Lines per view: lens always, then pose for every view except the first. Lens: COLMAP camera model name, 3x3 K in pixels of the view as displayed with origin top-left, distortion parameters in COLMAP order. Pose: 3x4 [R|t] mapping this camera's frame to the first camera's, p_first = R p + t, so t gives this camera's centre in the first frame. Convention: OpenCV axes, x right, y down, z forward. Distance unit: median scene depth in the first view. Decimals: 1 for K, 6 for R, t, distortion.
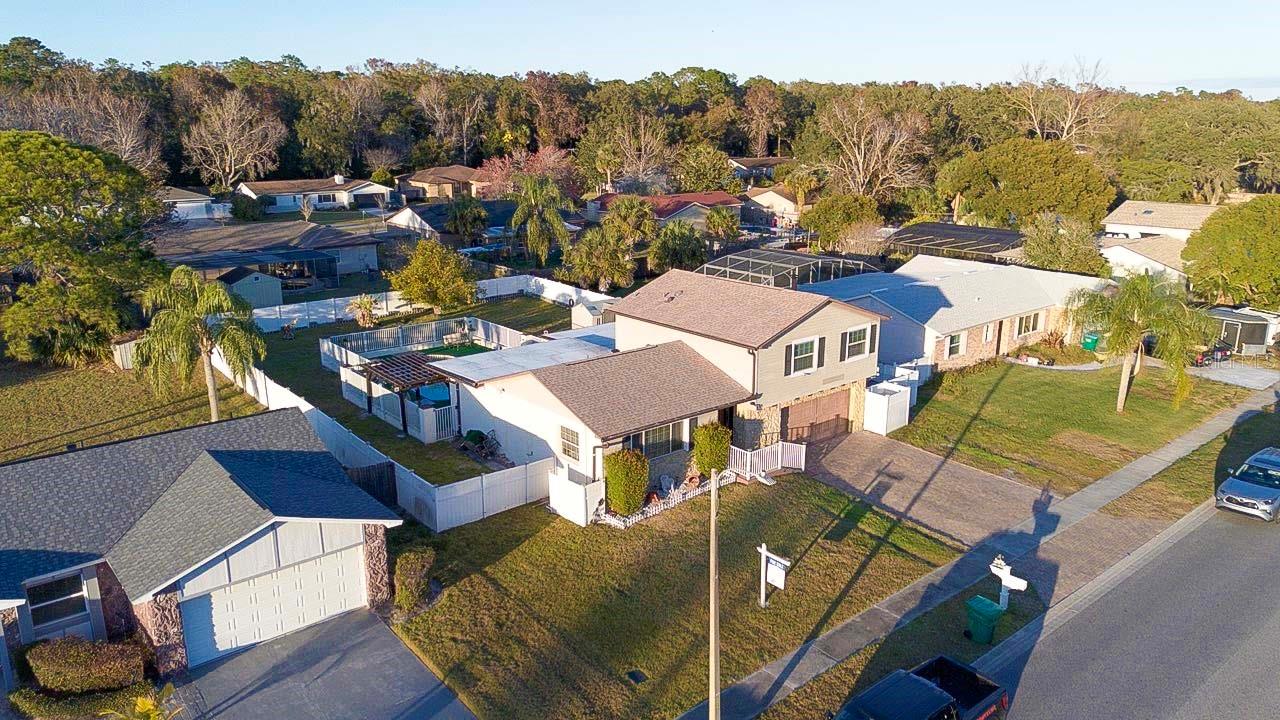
lens RADIAL K [[906.2, 0, 640.0], [0, 906.2, 360.0], [0, 0, 1]] dist [0.066194, -0.056933]
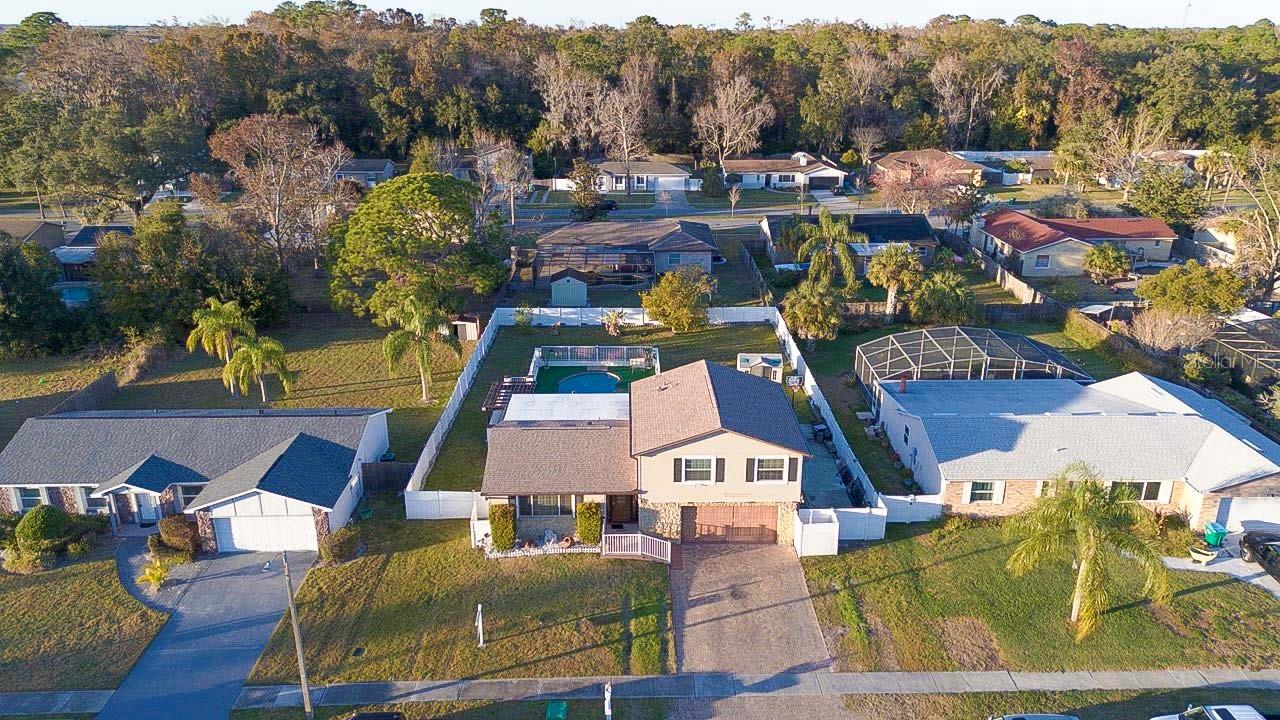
lens RADIAL K [[906.2, 0, 640.0], [0, 906.2, 360.0], [0, 0, 1]] dist [0.066194, -0.056933]
pose [[0.776129, 0.213753, -0.593240, 0.757312], [-0.164116, 0.976845, 0.137260, -0.280872], [0.608843, -0.009171, 0.793238, 0.023080]]
